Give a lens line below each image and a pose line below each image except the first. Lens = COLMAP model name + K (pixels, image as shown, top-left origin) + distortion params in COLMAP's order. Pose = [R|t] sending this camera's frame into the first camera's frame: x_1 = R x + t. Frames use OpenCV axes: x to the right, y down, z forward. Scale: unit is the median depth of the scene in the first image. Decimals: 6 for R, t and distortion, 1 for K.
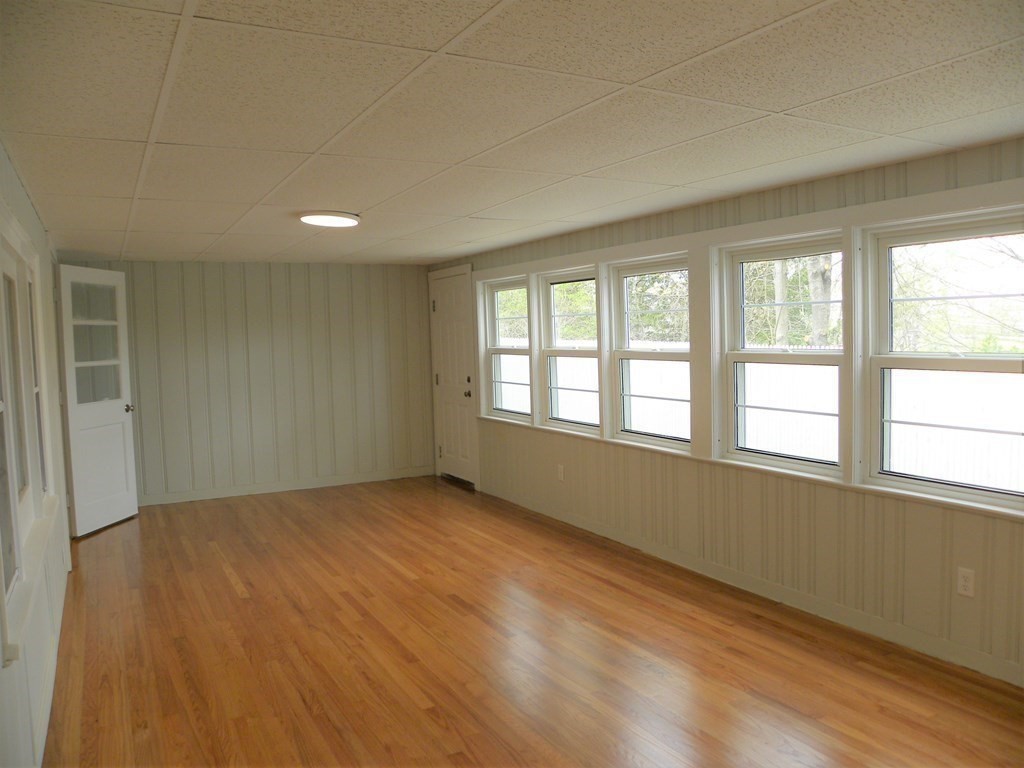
lens RADIAL K [[779.4, 0, 505.9], [0, 779.4, 381.1], [0, 0, 1]] dist [0.030678, 0.000364]
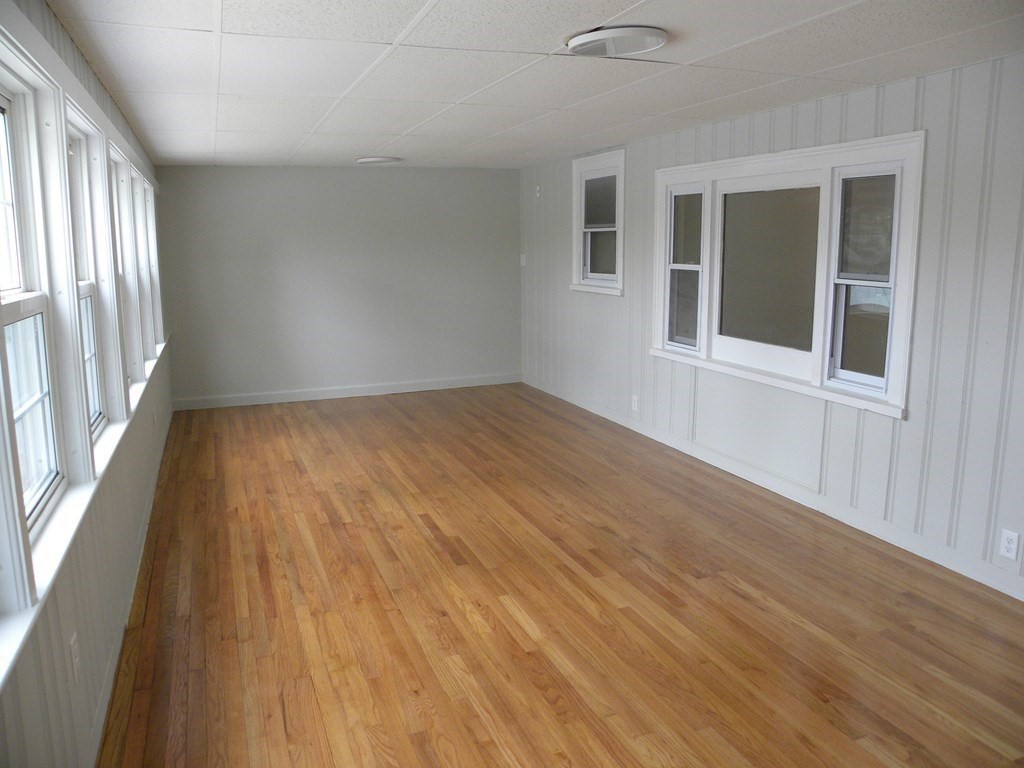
lens RADIAL K [[779.4, 0, 505.9], [0, 779.4, 381.1], [0, 0, 1]] dist [0.030678, 0.000364]
pose [[-0.989921, 0.015548, 0.140765, -0.231666], [0.048287, 0.971451, 0.232273, -0.098962], [-0.133135, 0.236729, -0.962411, 1.725040]]
